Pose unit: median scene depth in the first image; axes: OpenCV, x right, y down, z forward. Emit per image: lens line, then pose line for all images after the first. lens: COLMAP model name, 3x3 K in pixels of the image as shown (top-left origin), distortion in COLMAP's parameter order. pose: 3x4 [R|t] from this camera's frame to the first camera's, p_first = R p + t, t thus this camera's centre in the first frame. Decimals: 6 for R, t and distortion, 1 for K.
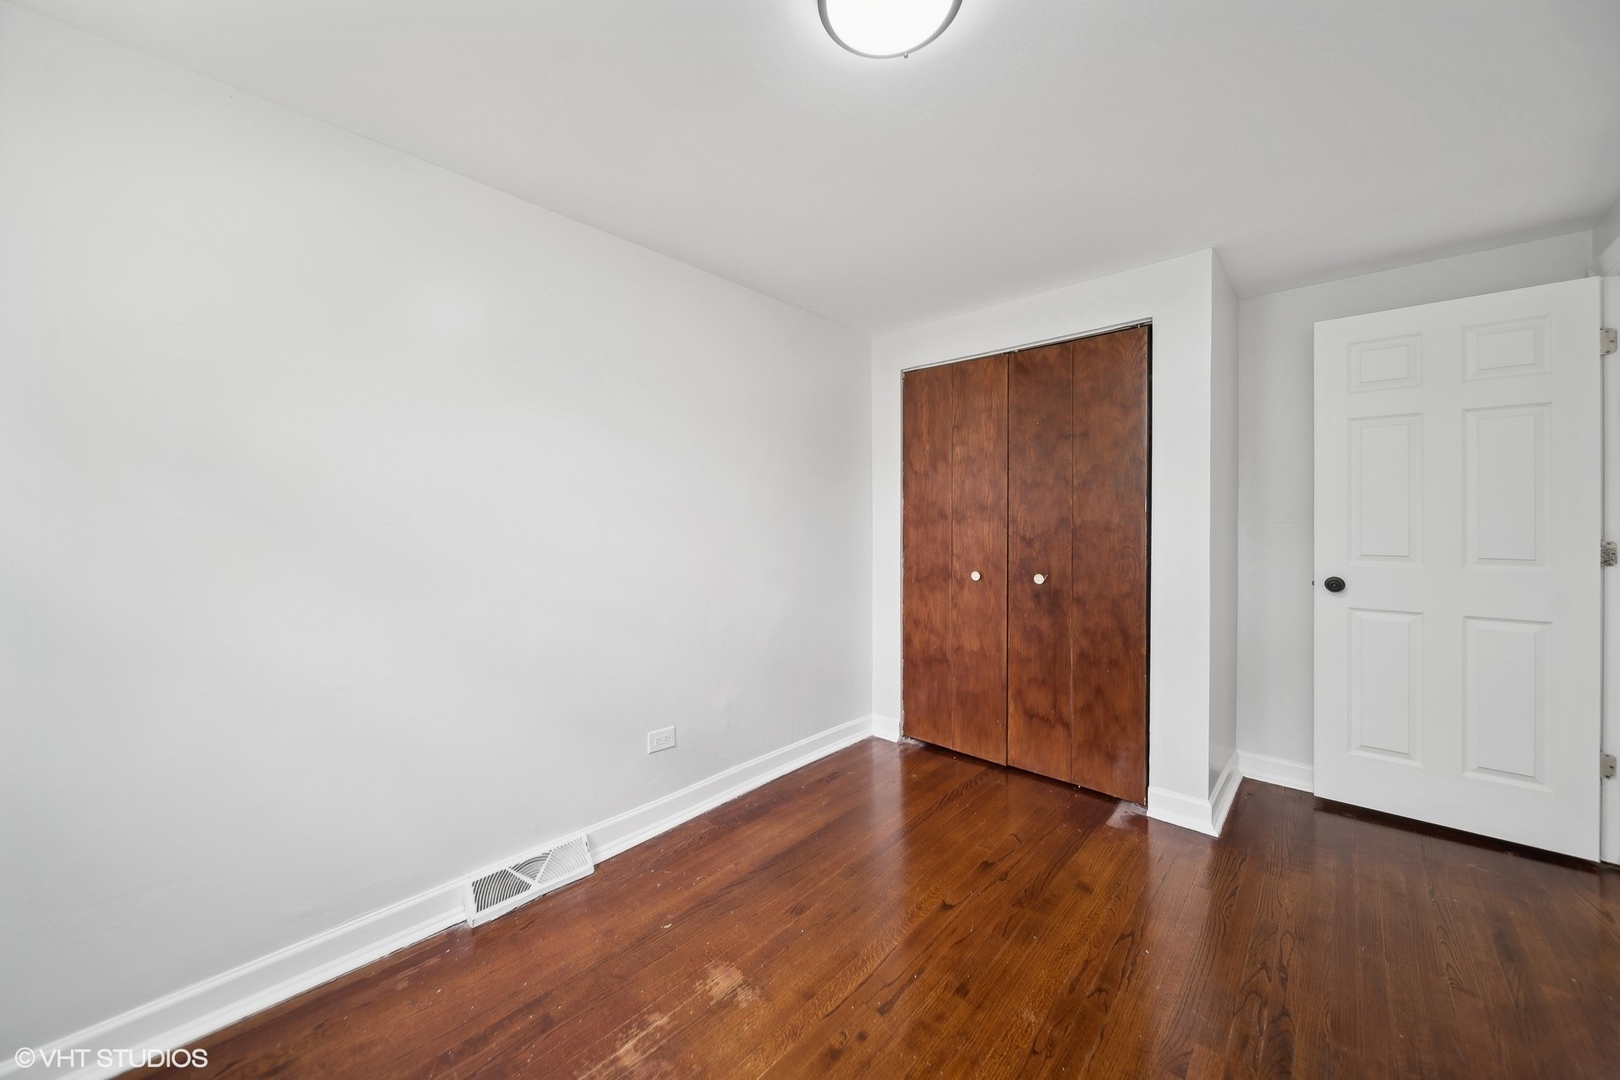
lens RADIAL K [[591.2, 0, 808.3], [0, 591.2, 527.4], [0, 0, 1]] dist [-0.001833, -0.000183]
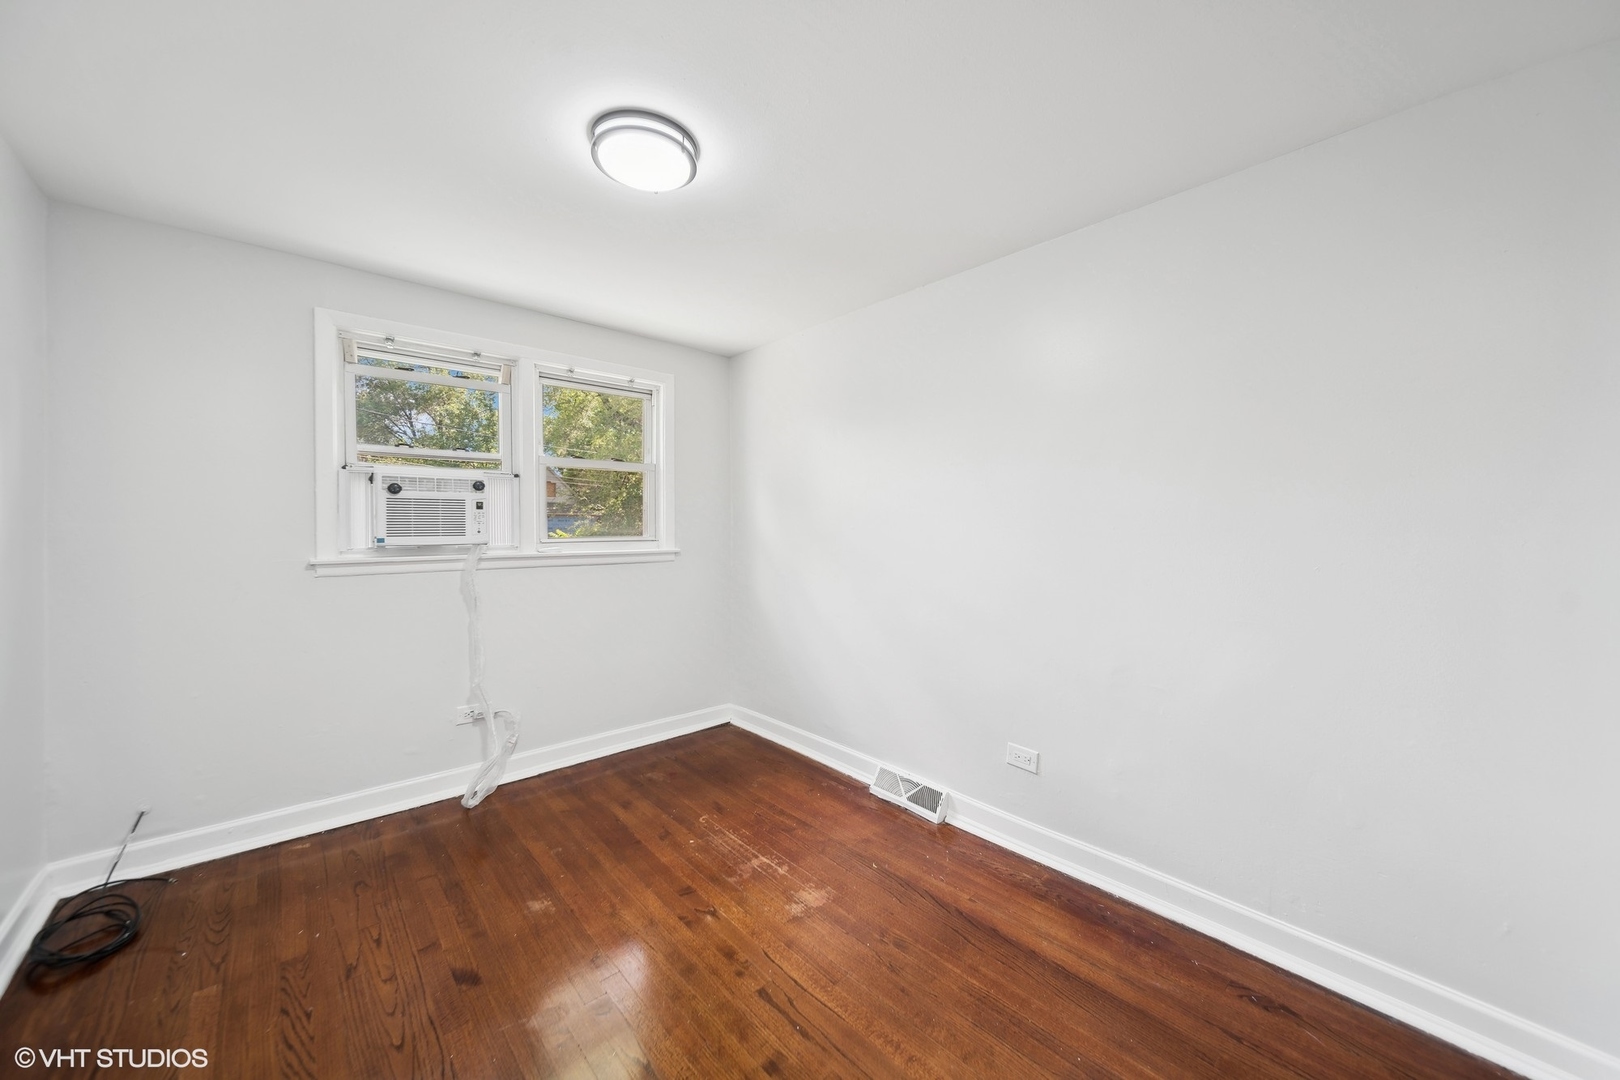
lens RADIAL K [[591.2, 0, 808.3], [0, 591.2, 527.4], [0, 0, 1]] dist [-0.001833, -0.000183]
pose [[-0.108553, 0.002255, -0.994088, 1.076585], [-0.017768, 0.999833, 0.004208, -0.019132], [0.993932, 0.018120, -0.108495, 1.089736]]
